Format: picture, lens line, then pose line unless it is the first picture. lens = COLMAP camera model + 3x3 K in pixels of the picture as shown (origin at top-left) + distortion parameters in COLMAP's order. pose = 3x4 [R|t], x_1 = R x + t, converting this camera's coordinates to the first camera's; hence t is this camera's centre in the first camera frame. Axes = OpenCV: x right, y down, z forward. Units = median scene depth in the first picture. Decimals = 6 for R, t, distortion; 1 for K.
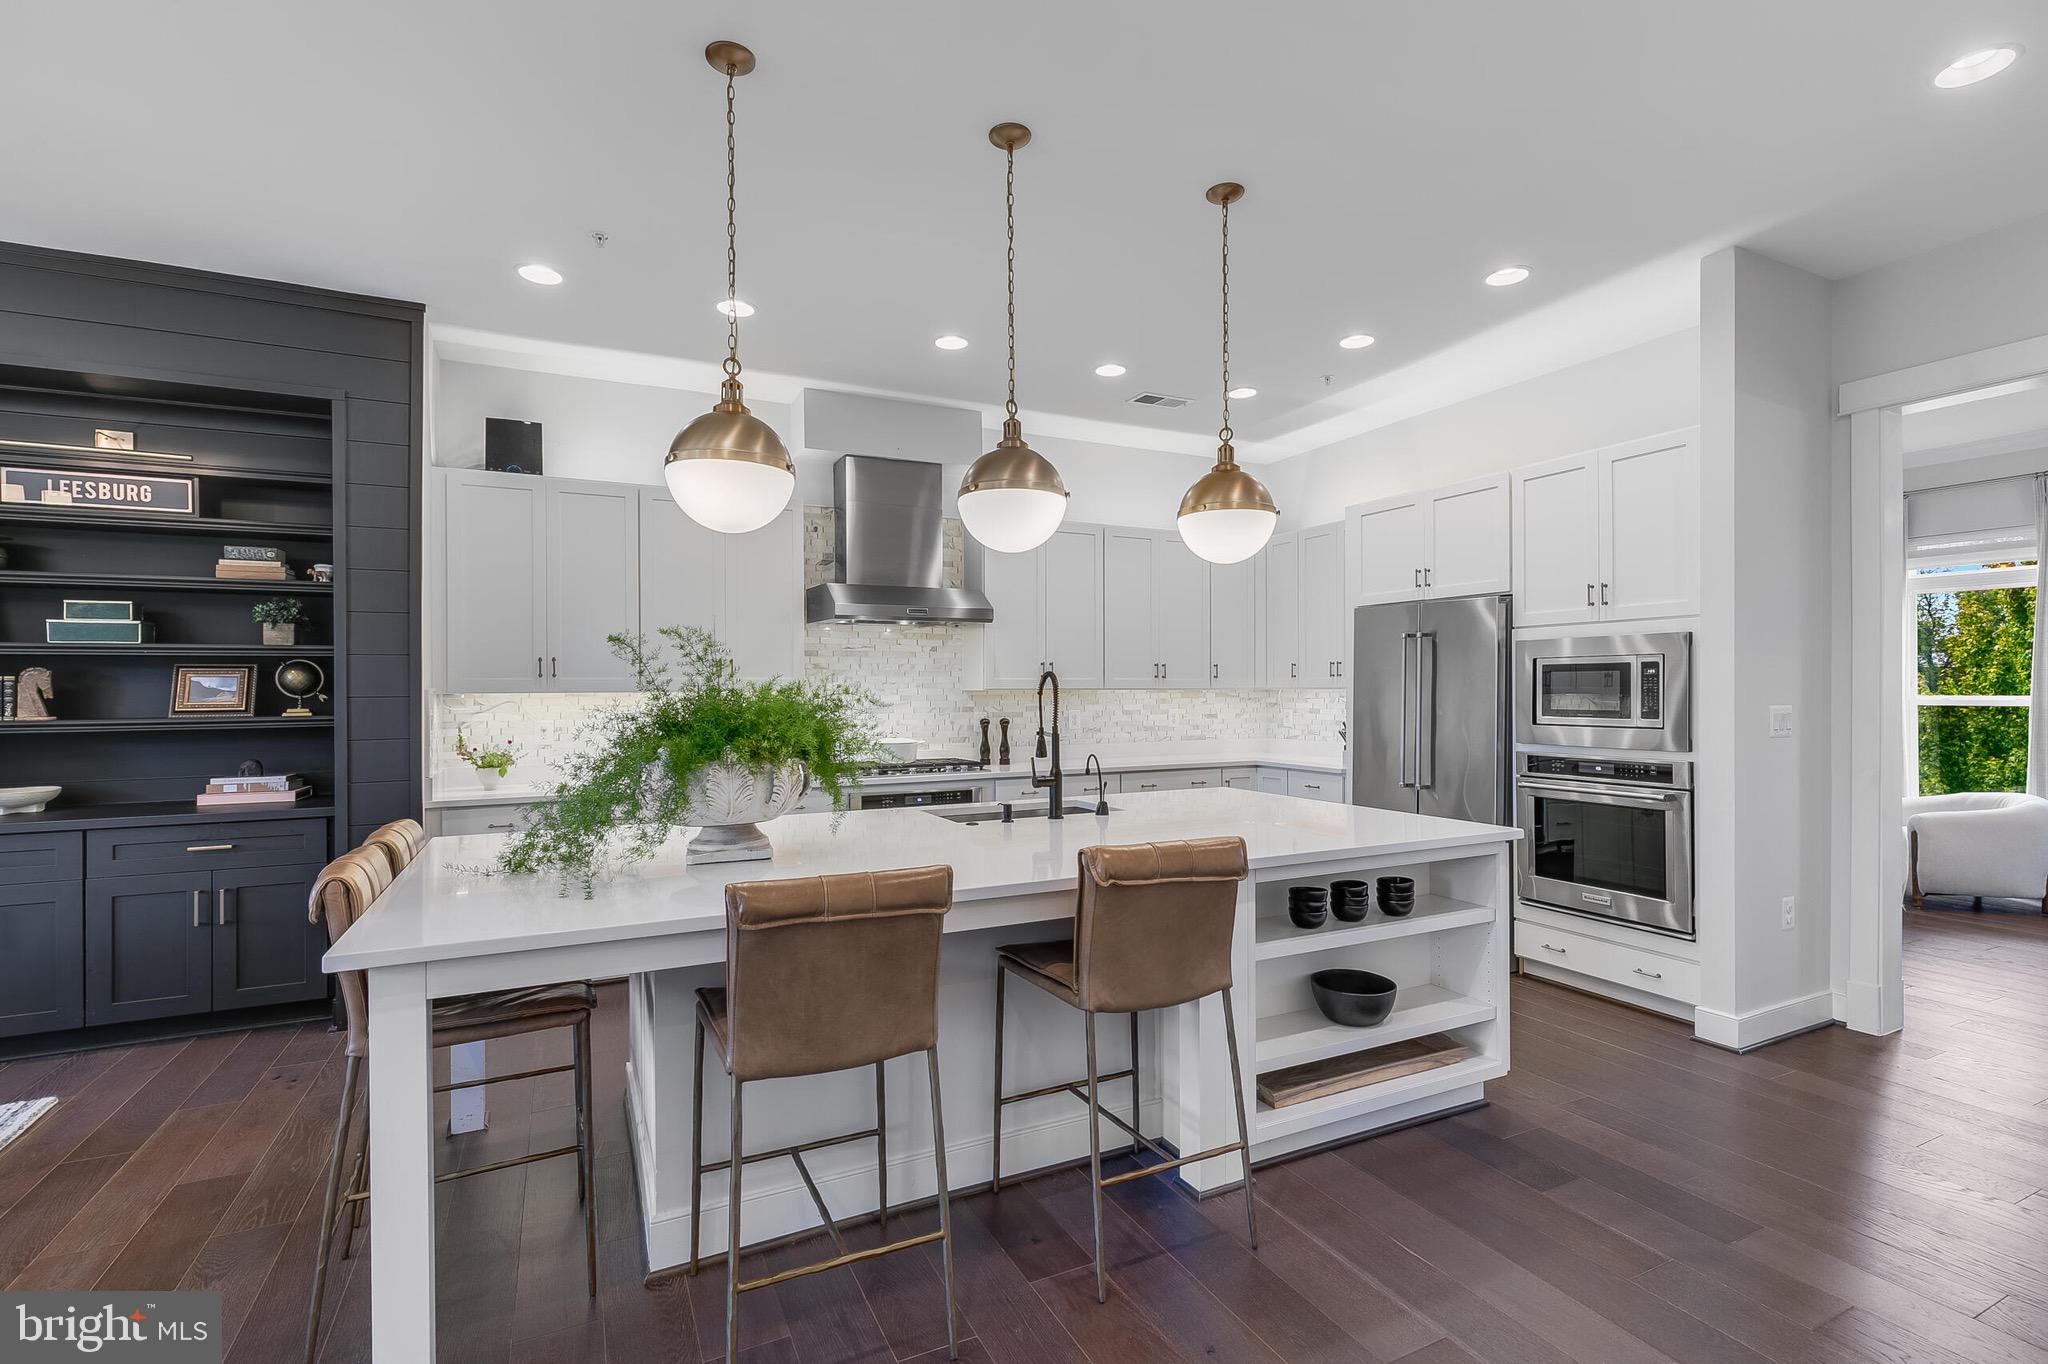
lens RADIAL K [[929.4, 0, 1017.1], [0, 929.4, 684.5], [0, 0, 1]] dist [0.006334, -0.004350]
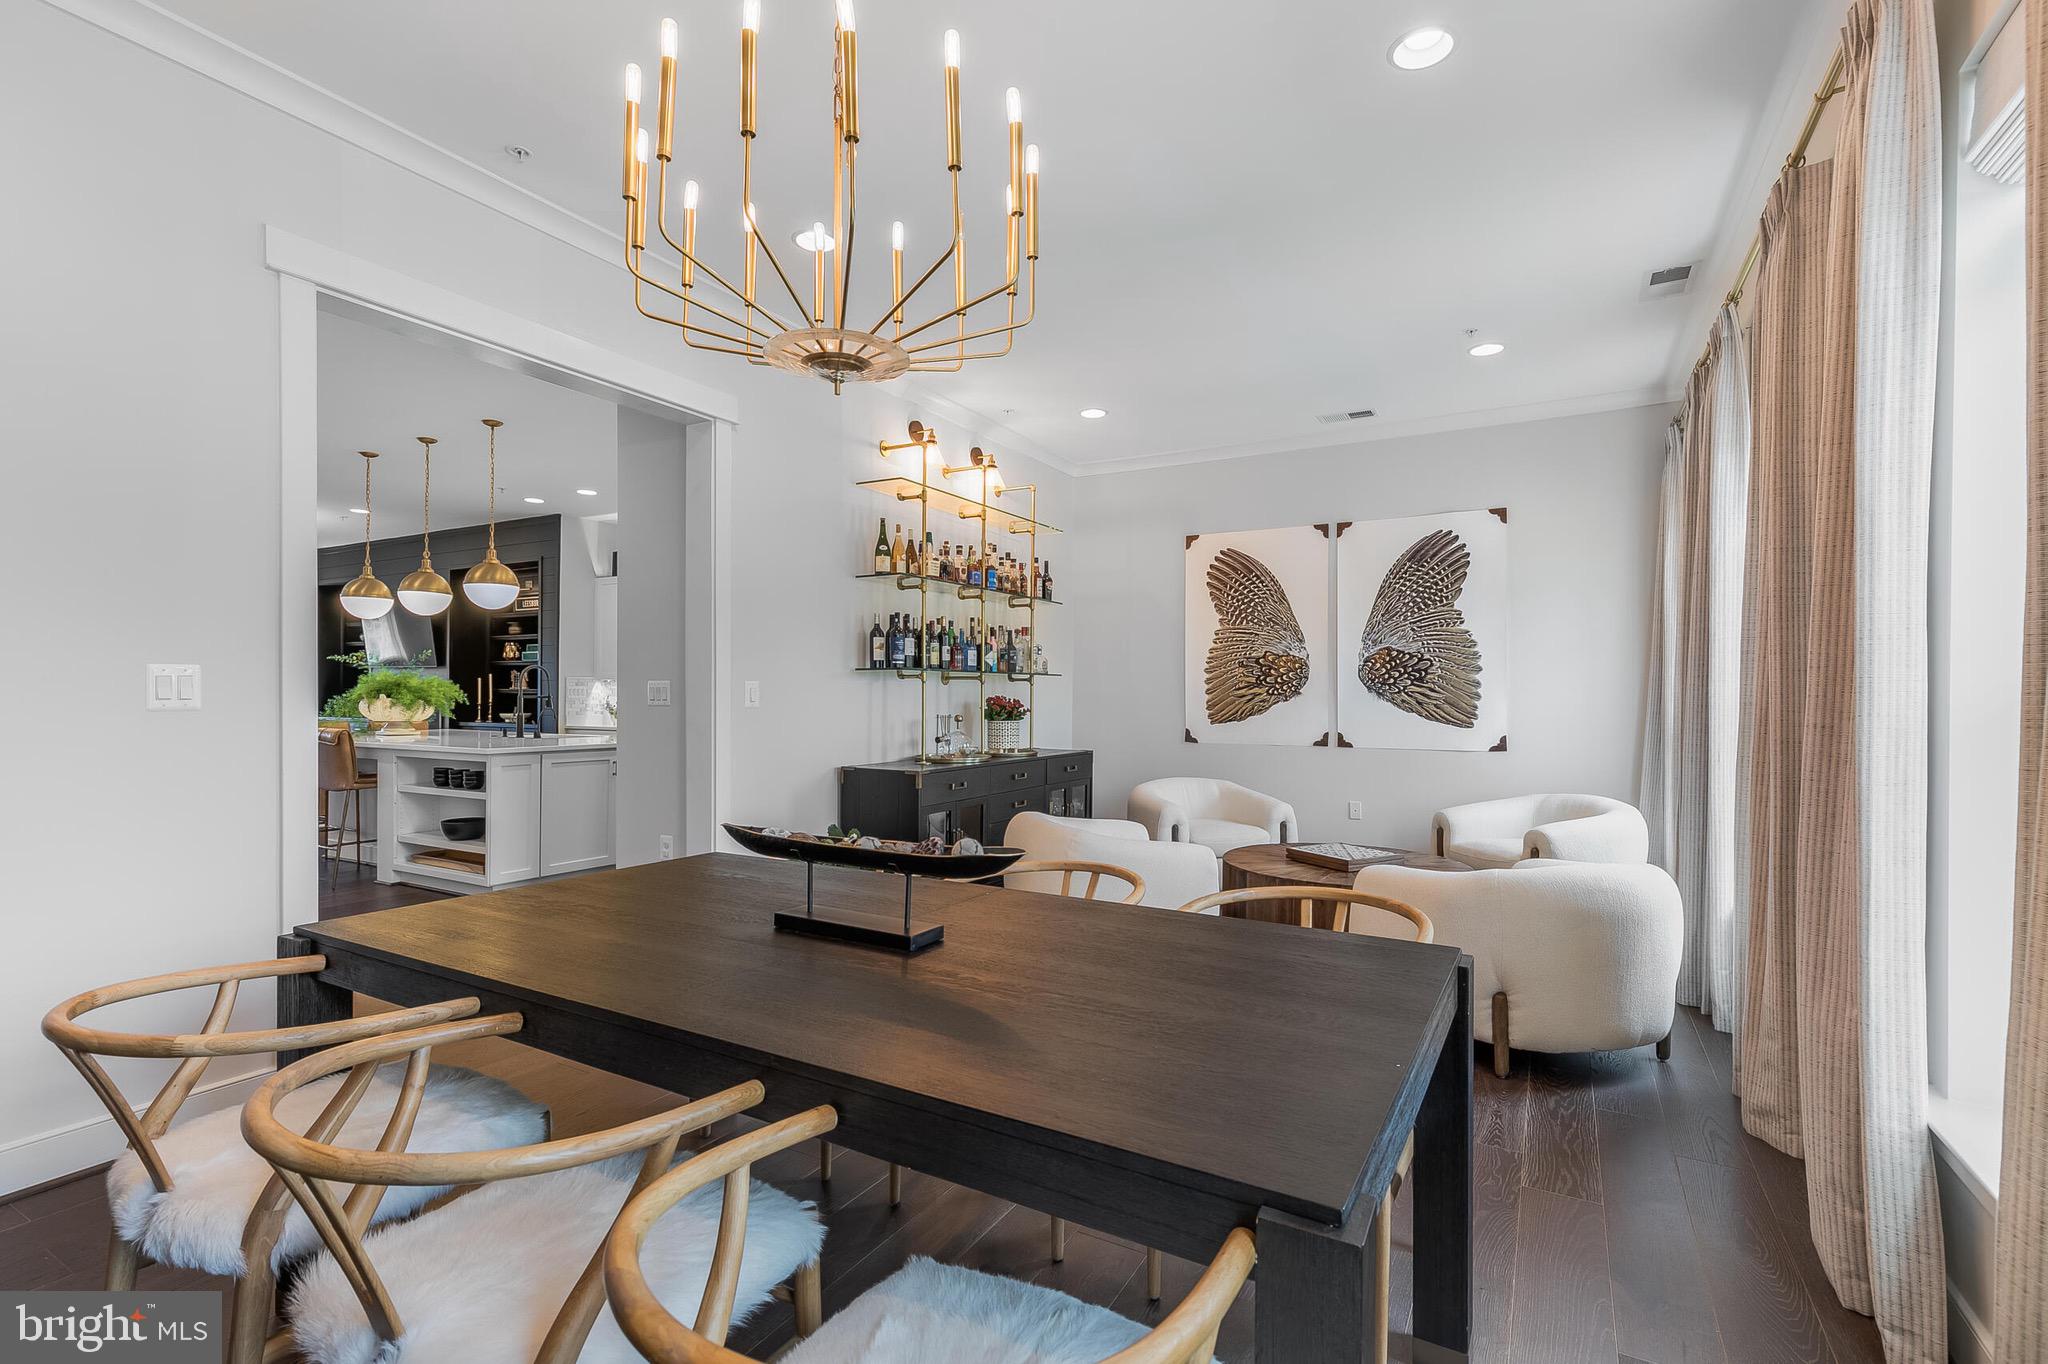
lens RADIAL K [[918.6, 0, 1028.5], [0, 918.6, 690.1], [0, 0, 1]] dist [0.005715, -0.001329]
pose [[0.569490, 0.005405, -0.821981, 1.875301], [-0.004308, 0.999984, 0.003590, 0.023695], [0.821987, 0.001497, 0.569504, 0.620155]]
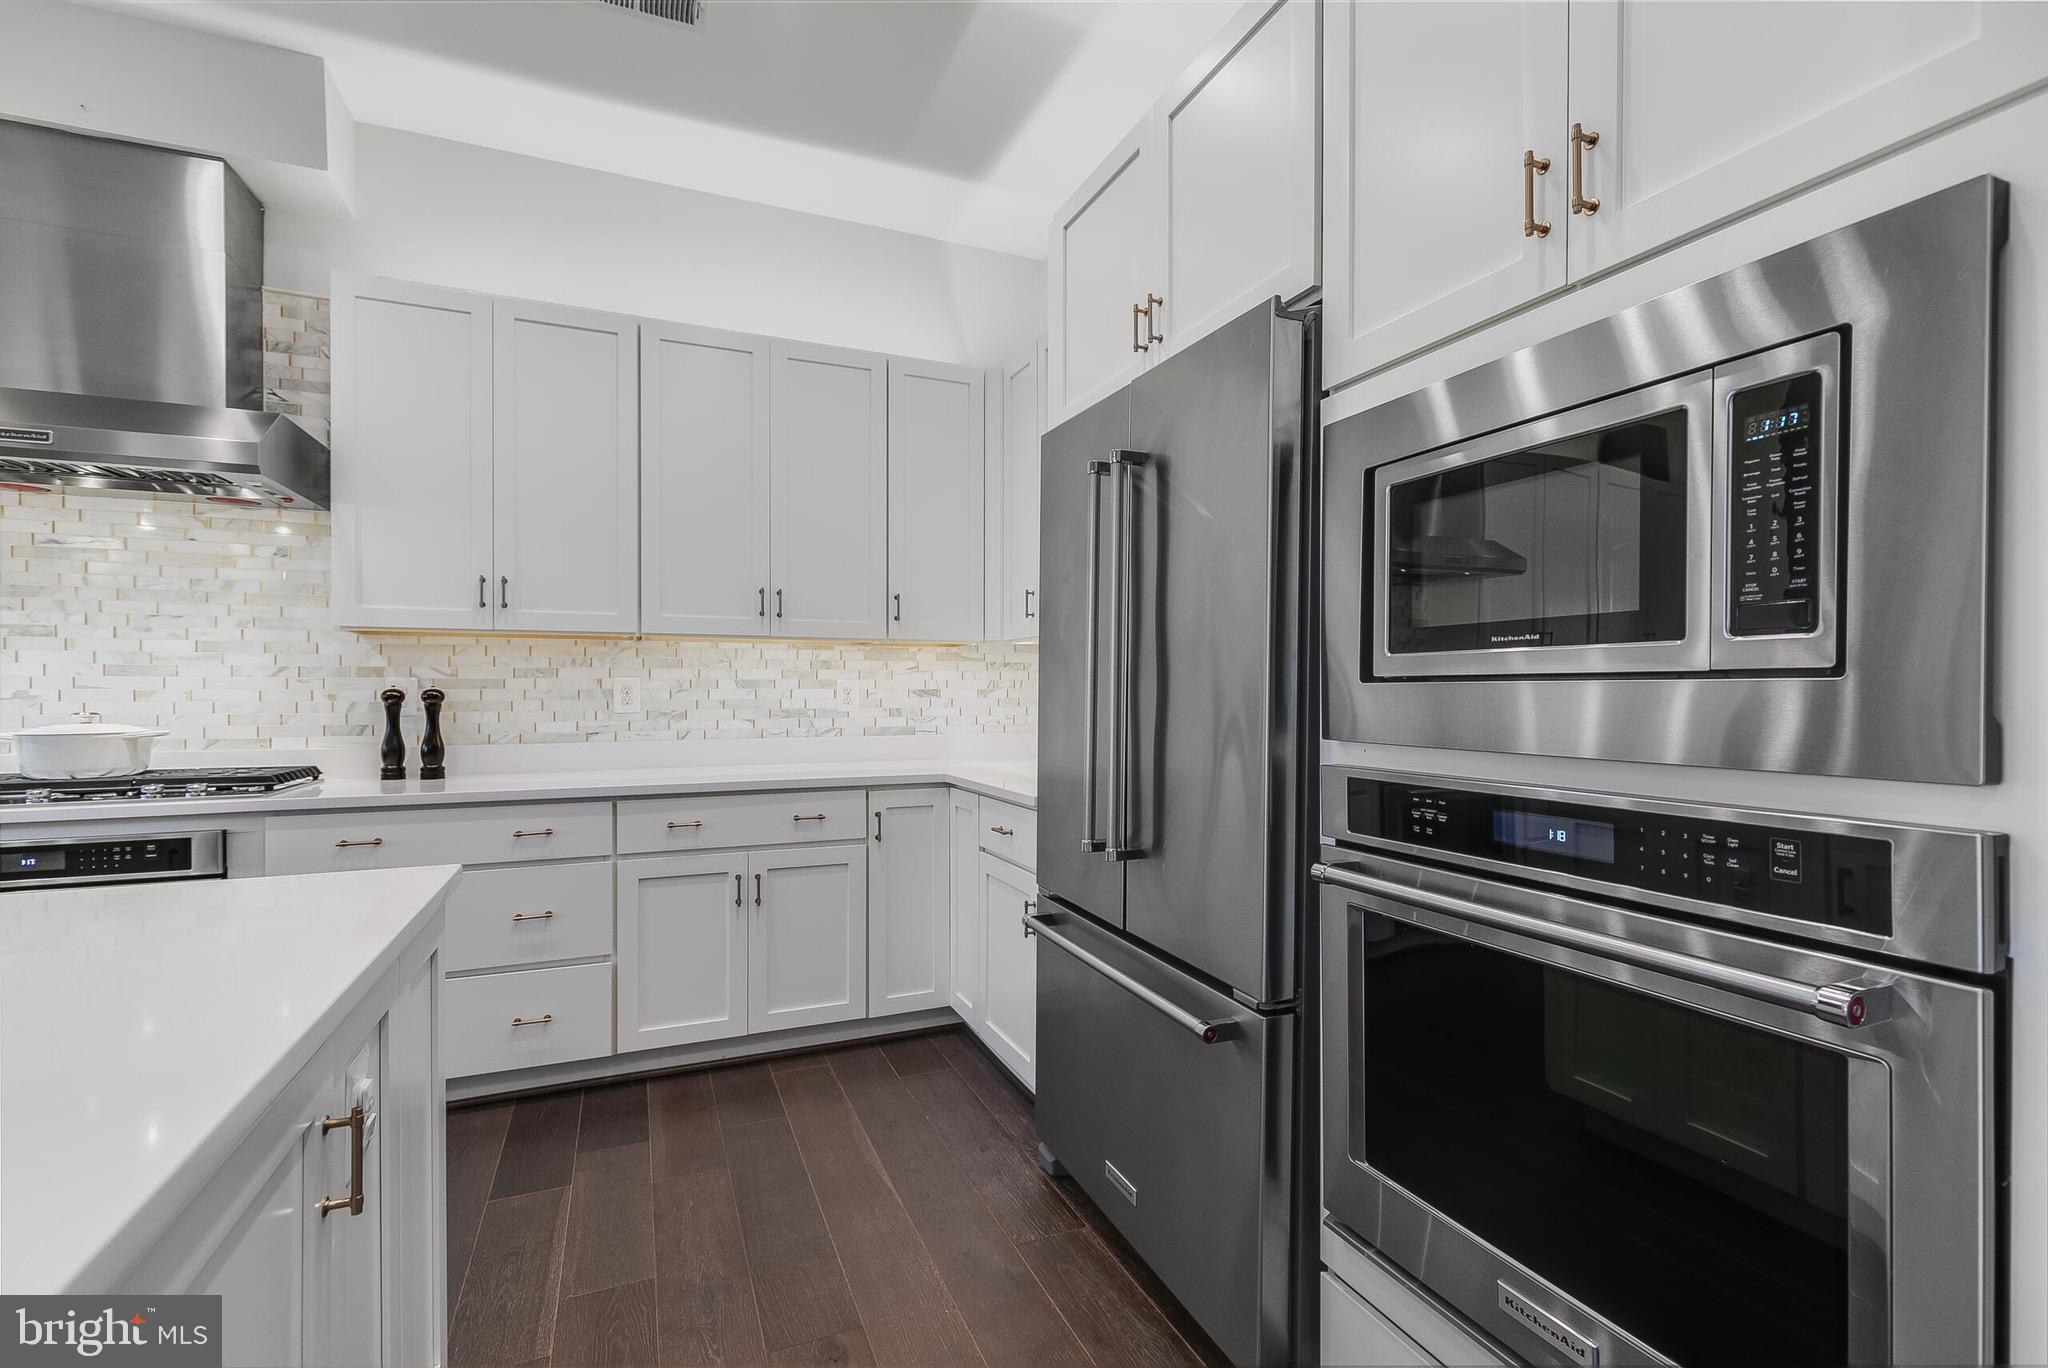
lens RADIAL K [[918.6, 0, 1020.2], [0, 918.6, 691.0], [0, 0, 1]] dist [0.005715, -0.001329]
pose [[0.998866, 0.003712, -0.047471, 0.469004], [-0.003406, 0.999973, 0.006525, 0.046350], [0.047494, -0.006356, 0.998851, 0.708922]]
